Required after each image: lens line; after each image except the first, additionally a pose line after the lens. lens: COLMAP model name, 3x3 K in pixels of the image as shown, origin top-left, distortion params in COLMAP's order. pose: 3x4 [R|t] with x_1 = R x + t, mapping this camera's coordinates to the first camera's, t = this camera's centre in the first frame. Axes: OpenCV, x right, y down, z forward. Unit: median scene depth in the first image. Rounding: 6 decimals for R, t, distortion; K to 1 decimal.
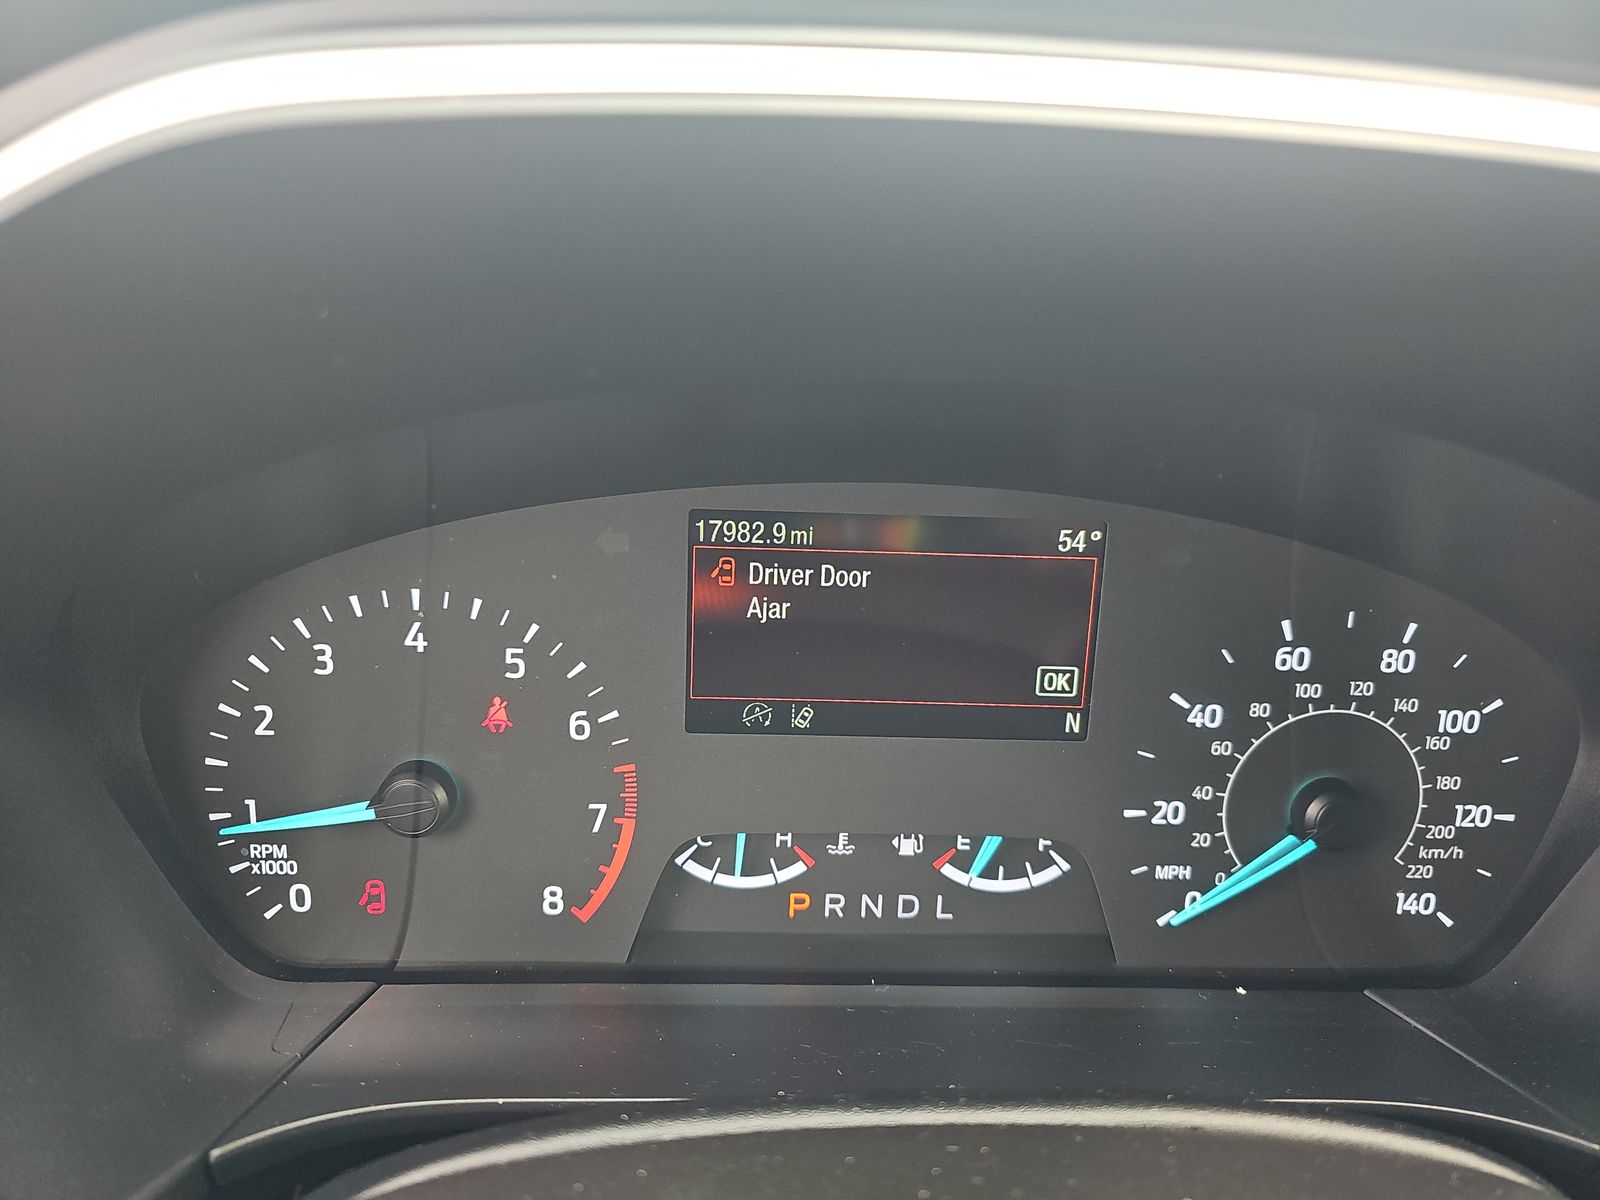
lens RADIAL K [[1074.5, 0, 800.1], [0, 1074.5, 600.2], [0, 0, 1]] dist [-0.001727, -0.005419]
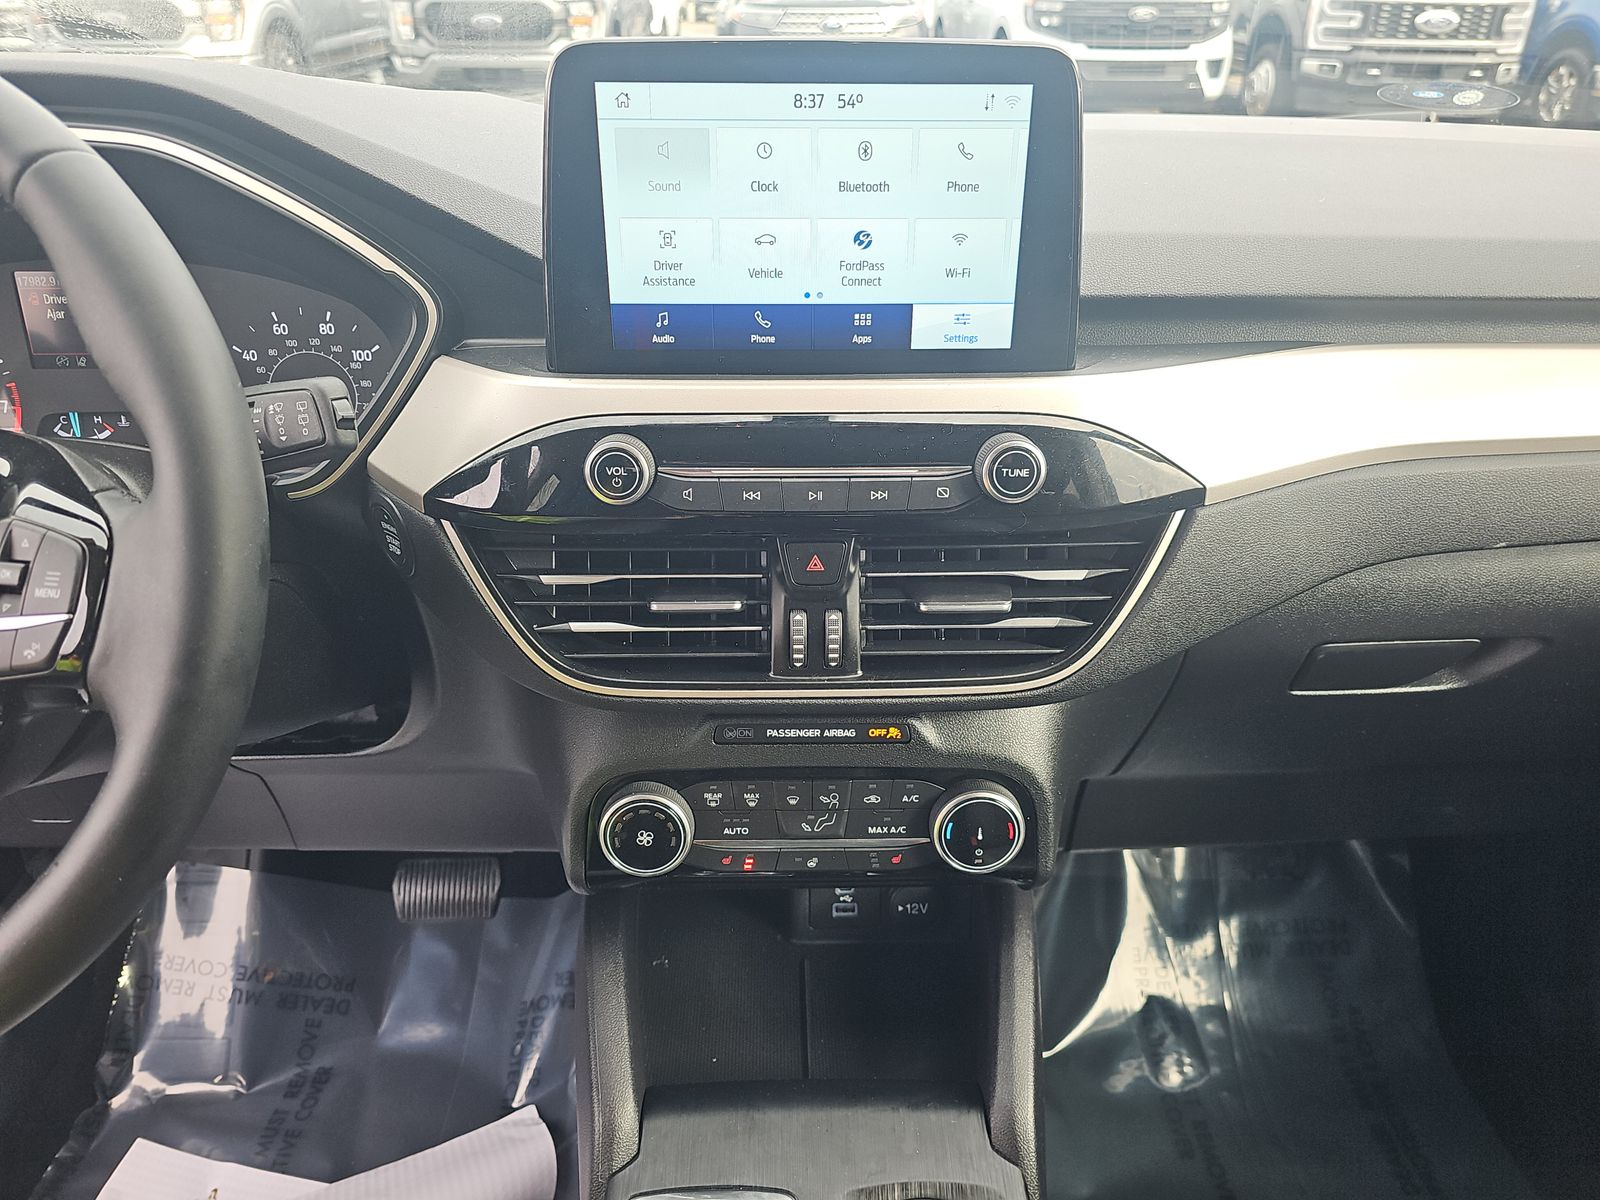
lens RADIAL K [[1074.5, 0, 799.9], [0, 1074.5, 599.5], [0, 0, 1]] dist [-0.001727, -0.005419]
pose [[0.999620, -0.026936, -0.005907, 1.583423], [0.027535, 0.986649, 0.160517, 0.291035], [0.001504, -0.160619, 0.987015, -1.409257]]
